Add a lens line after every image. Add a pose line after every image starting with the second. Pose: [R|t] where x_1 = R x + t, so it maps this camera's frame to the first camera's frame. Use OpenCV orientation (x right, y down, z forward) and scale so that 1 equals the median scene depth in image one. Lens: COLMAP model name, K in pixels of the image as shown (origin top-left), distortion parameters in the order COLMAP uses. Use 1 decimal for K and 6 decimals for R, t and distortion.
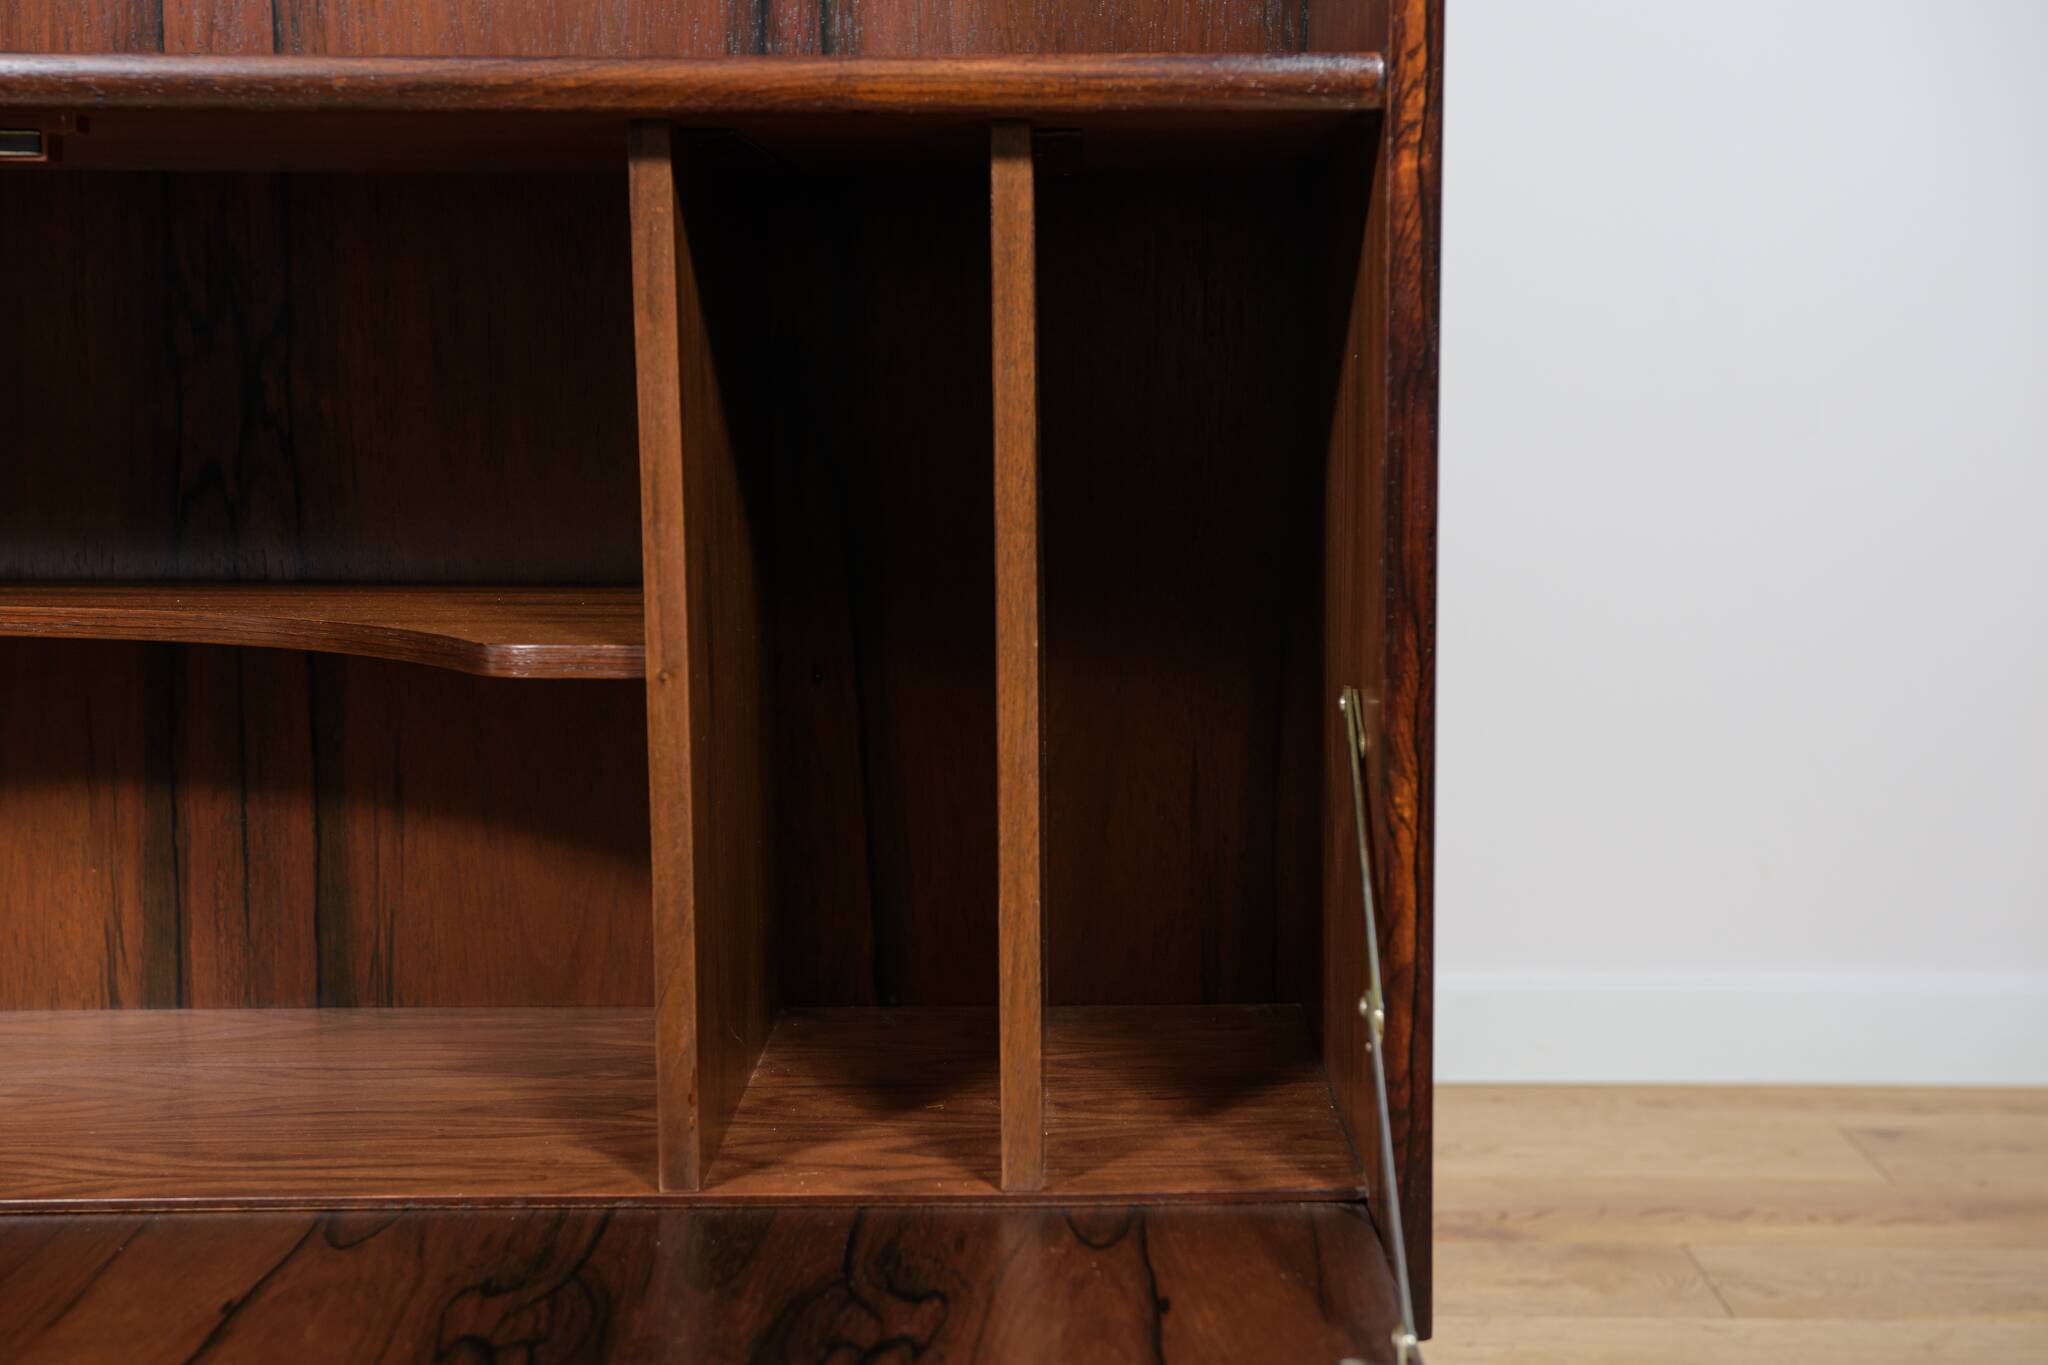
lens RADIAL K [[3112.1, 0, 1040.0], [0, 3112.1, 689.3], [0, 0, 1]] dist [0.135124, 0.000000]
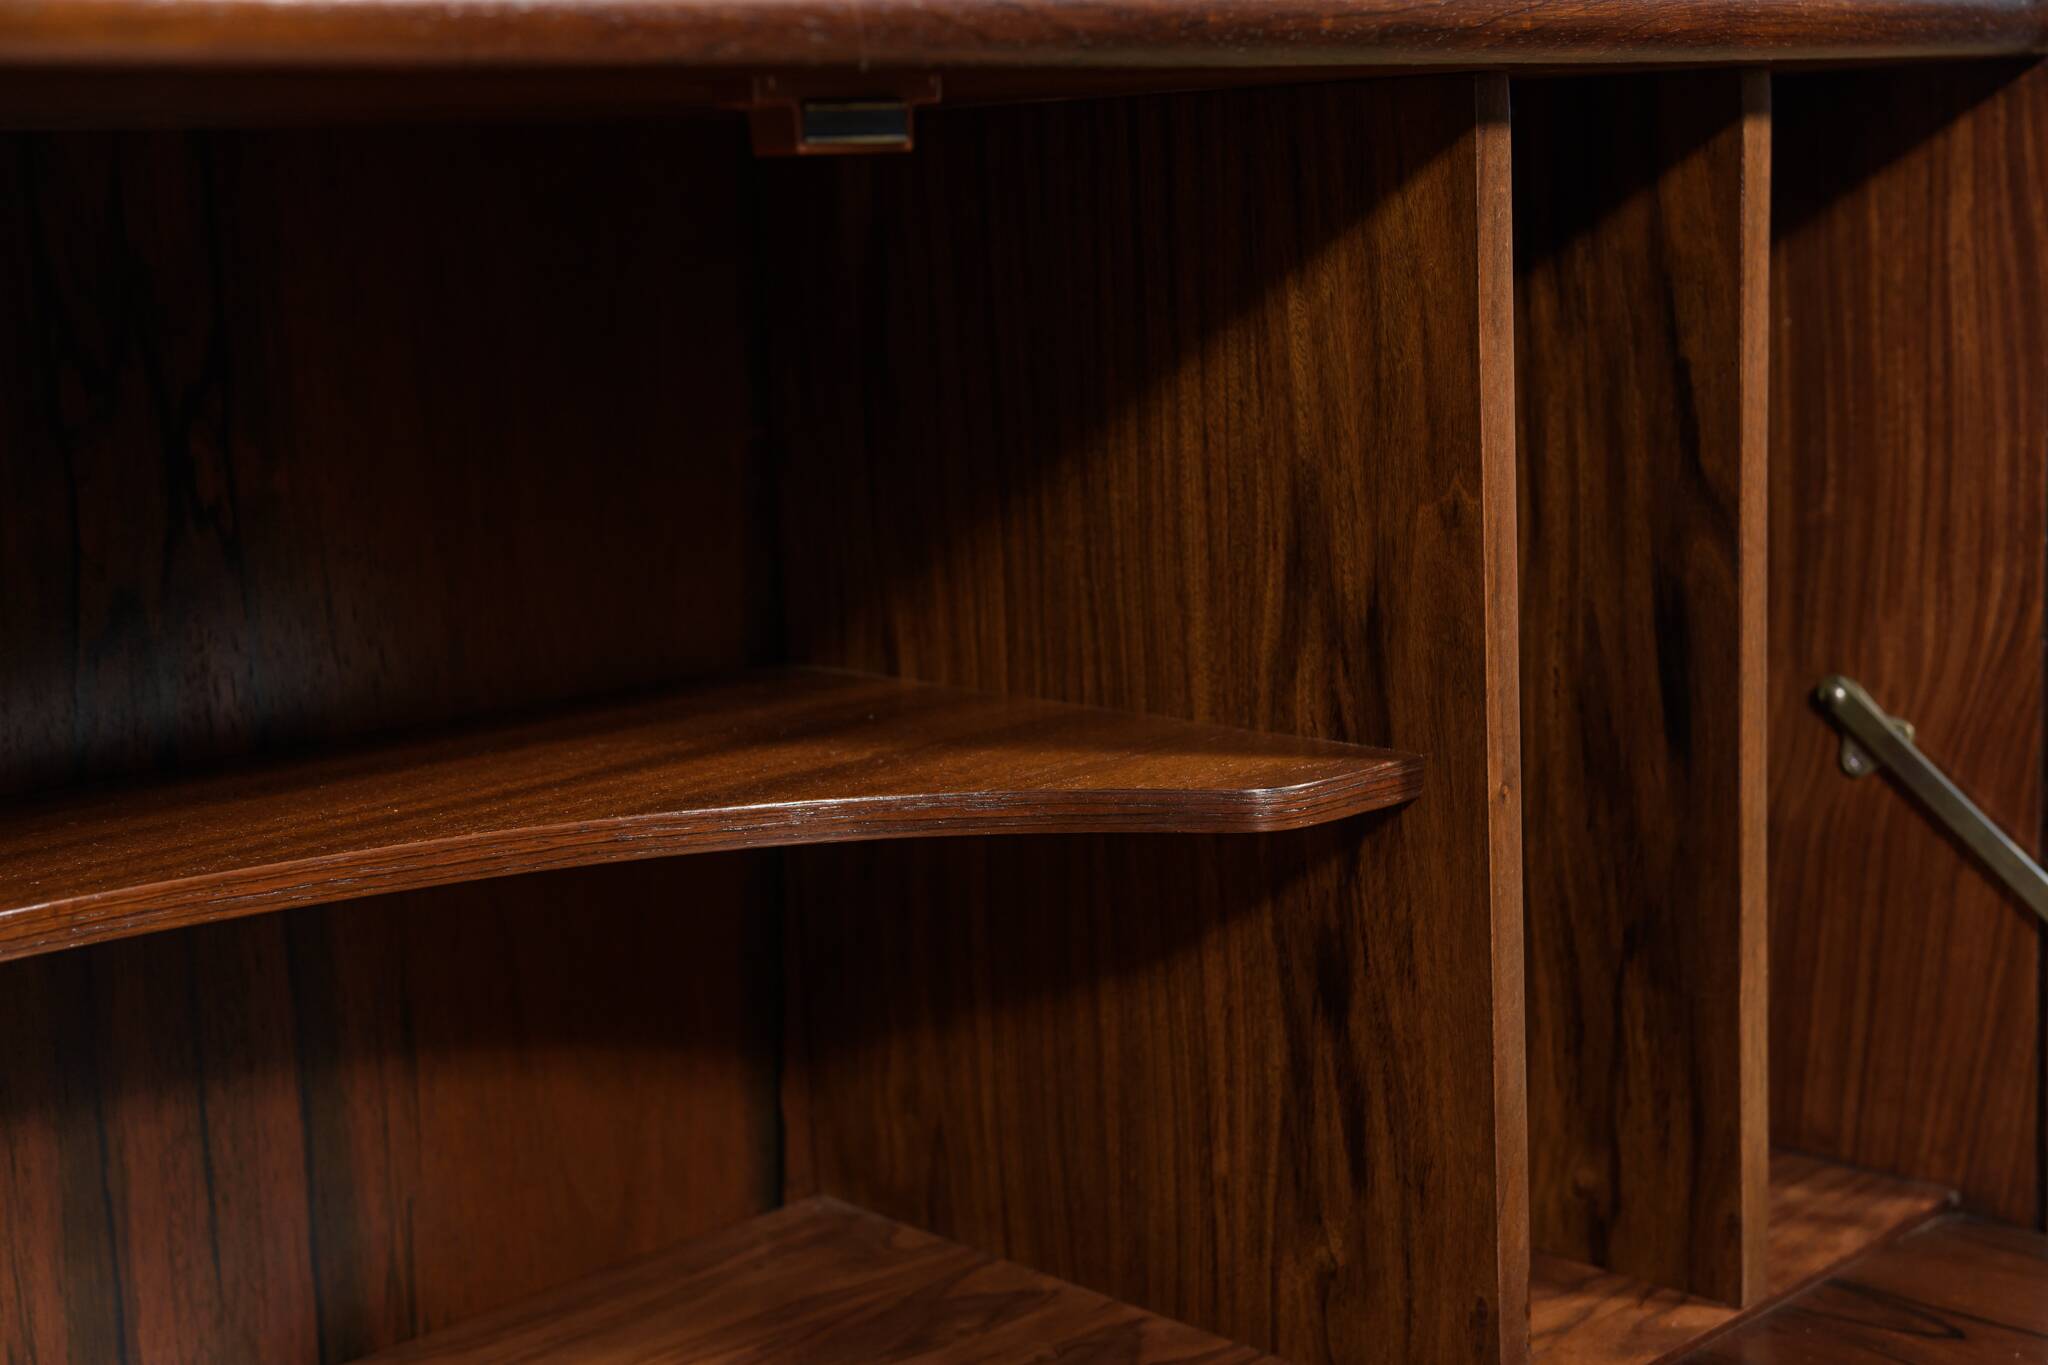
lens RADIAL K [[2938.1, 0, 1084.3], [0, 2938.1, 686.3], [0, 0, 1]] dist [0.100330, 0.000000]
pose [[0.695545, -0.147224, 0.703237, -0.665975], [0.115870, 0.988954, 0.092437, -0.103690], [-0.709078, 0.017190, 0.704920, 0.523944]]
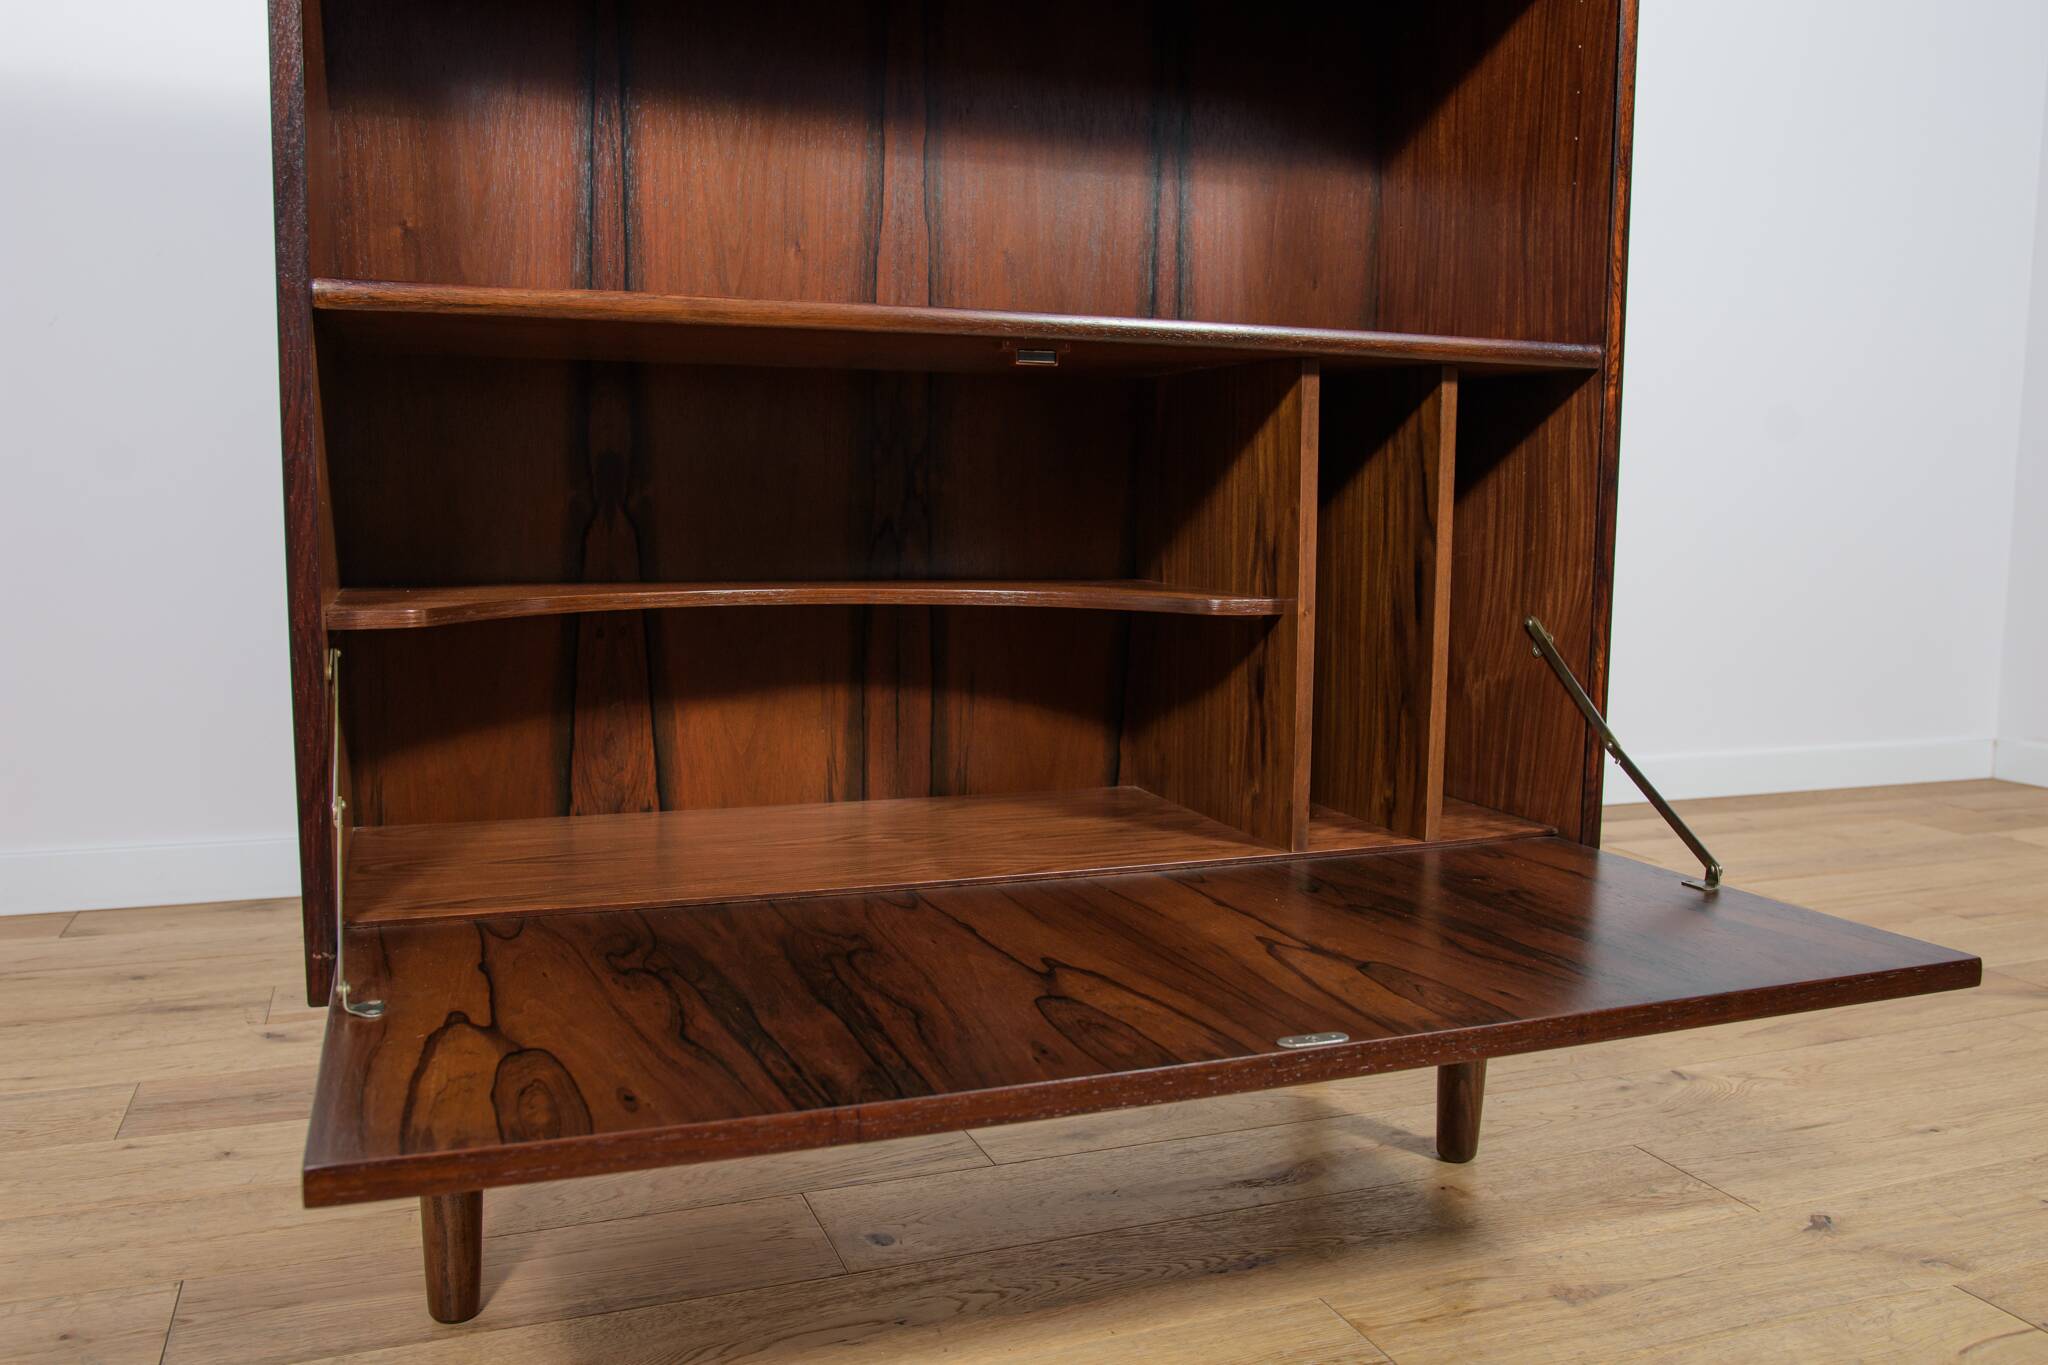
lens RADIAL K [[1728.3, 0, 1074.2], [0, 1728.3, 683.5], [0, 0, 1]] dist [-0.083563, 0.061614]
pose [[0.918765, -0.028004, 0.393809, -0.697797], [0.026201, 0.999607, 0.009955, 0.027130], [-0.393933, 0.001172, 0.919138, -0.034395]]
